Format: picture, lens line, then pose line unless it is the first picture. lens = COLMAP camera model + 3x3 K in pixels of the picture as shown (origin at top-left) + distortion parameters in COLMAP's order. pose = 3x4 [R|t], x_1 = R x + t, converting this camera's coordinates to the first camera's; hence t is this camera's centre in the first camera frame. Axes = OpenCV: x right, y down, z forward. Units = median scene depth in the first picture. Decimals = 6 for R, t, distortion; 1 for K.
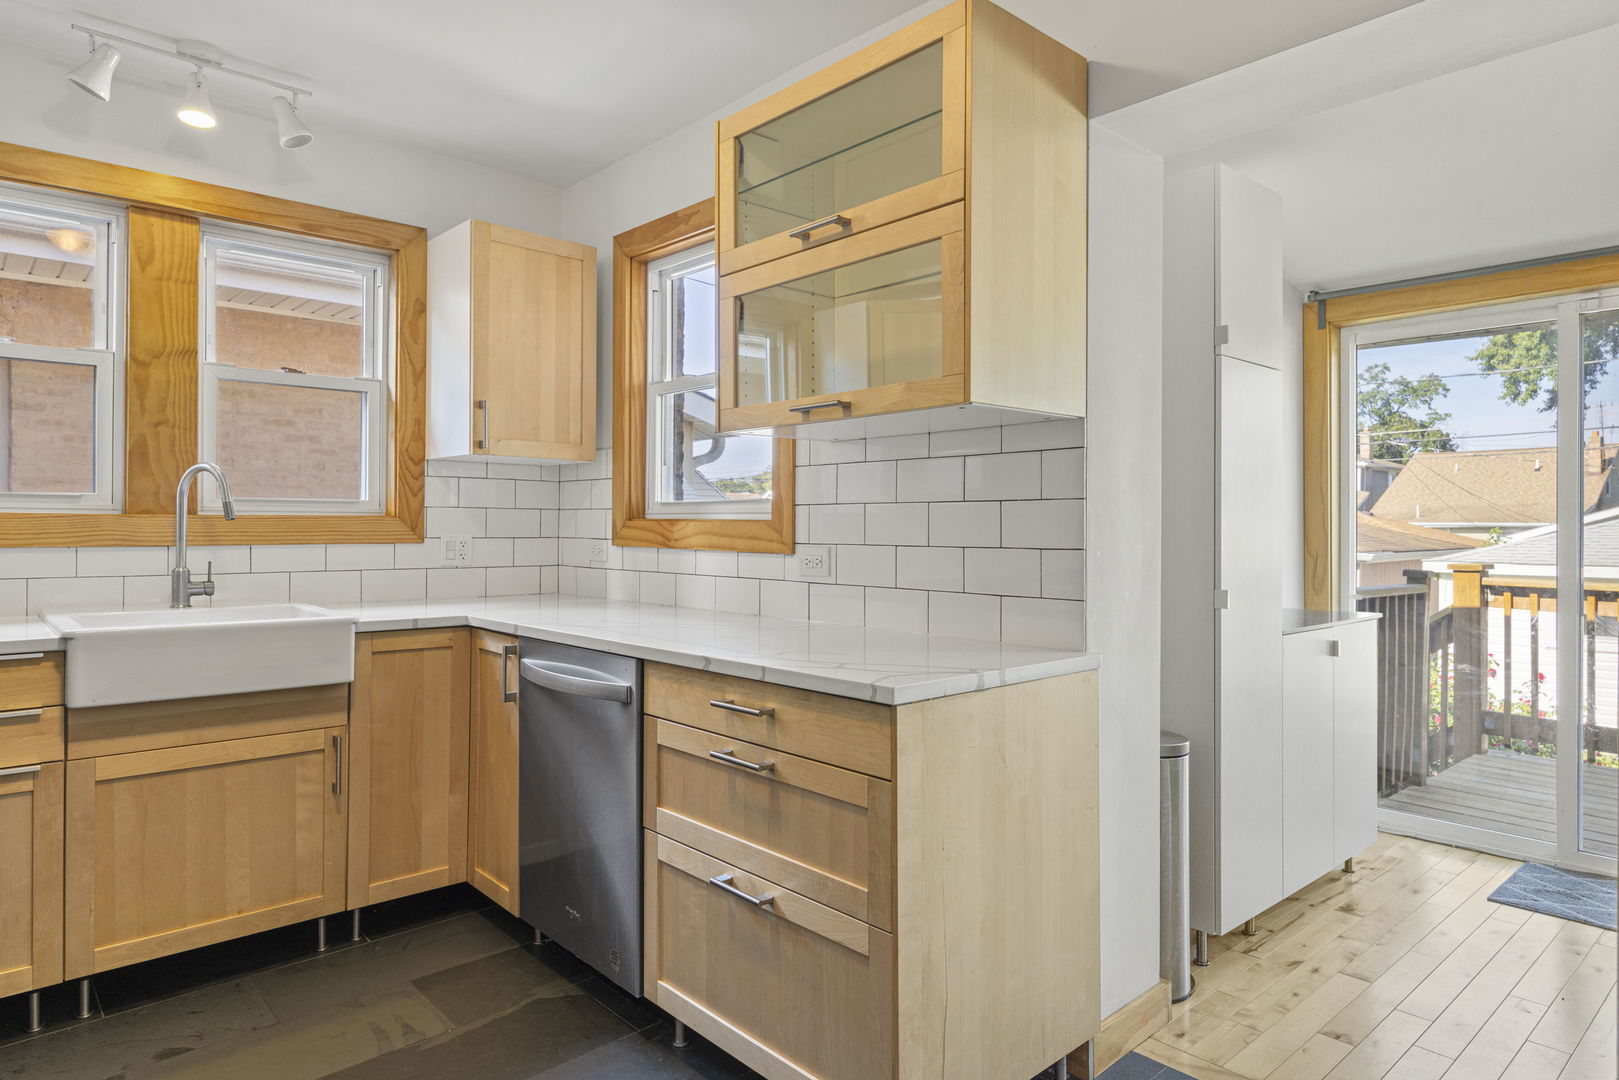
lens RADIAL K [[966.8, 0, 808.7], [0, 966.8, 527.9], [0, 0, 1]] dist [0.015564, -0.000549]
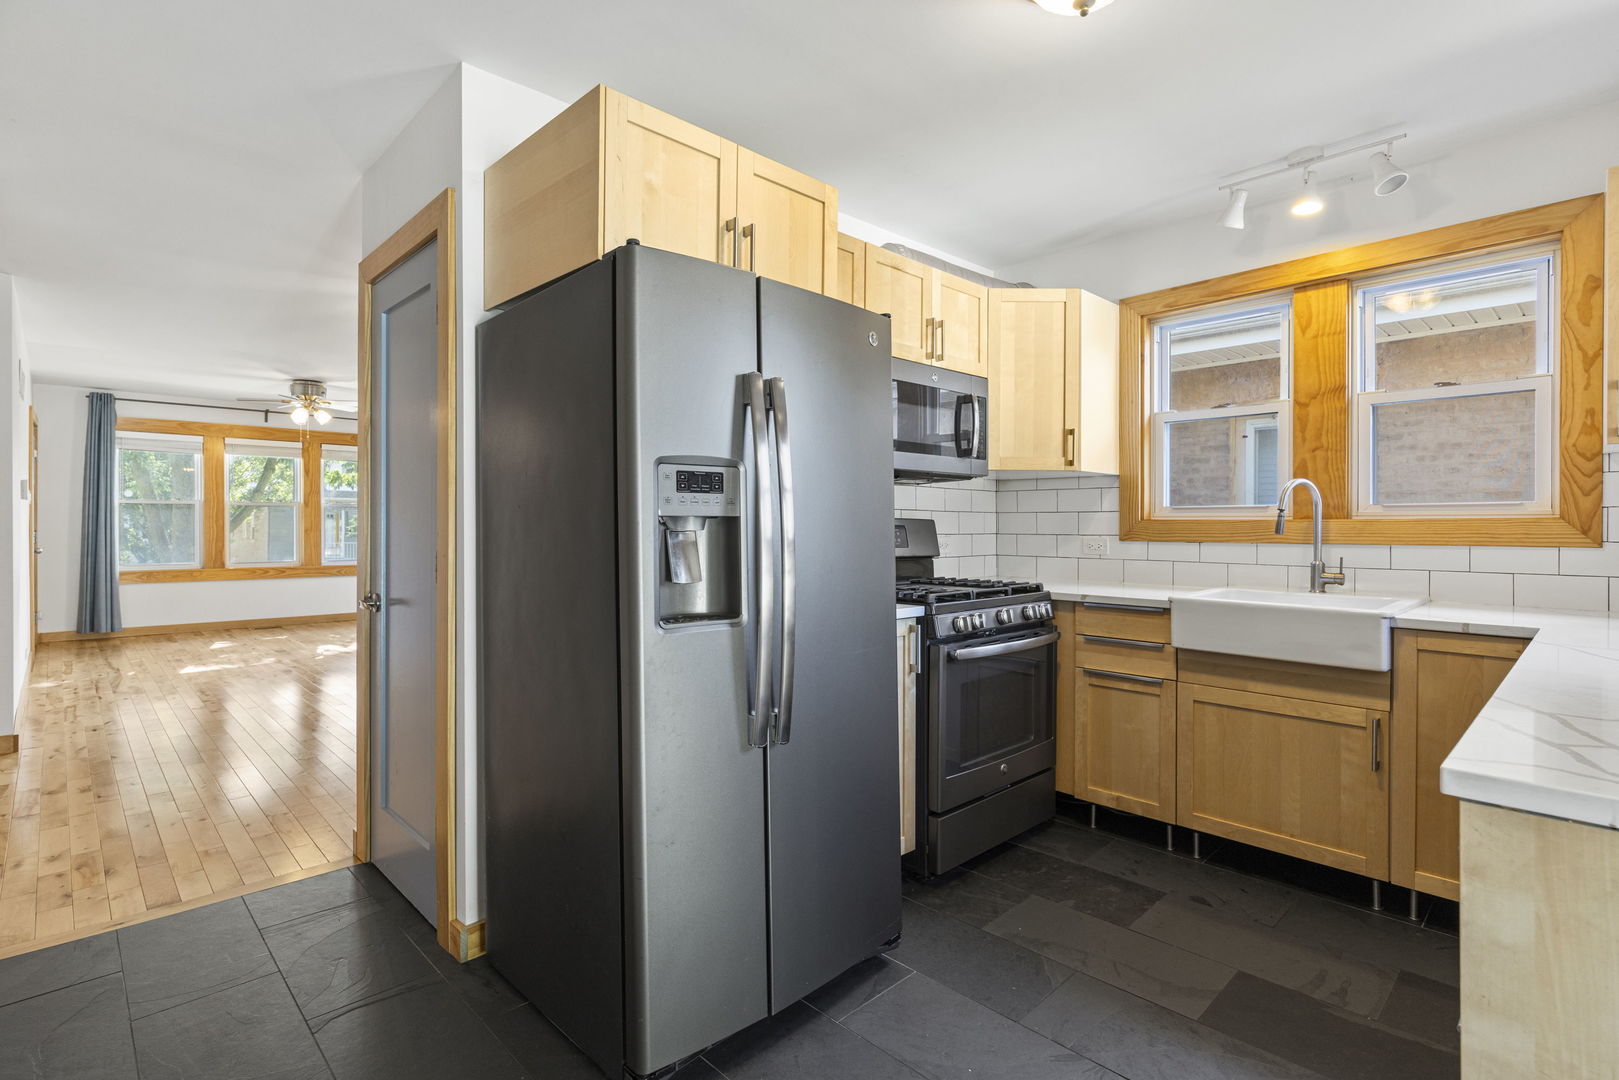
lens RADIAL K [[769.3, 0, 809.8], [0, 769.3, 530.3], [0, 0, 1]] dist [-0.000127, 0.000226]
pose [[0.036241, 0.002790, -0.999339, 0.330332], [-0.002425, 0.999993, 0.002704, -0.000494], [0.999340, 0.002325, 0.036247, 0.295750]]
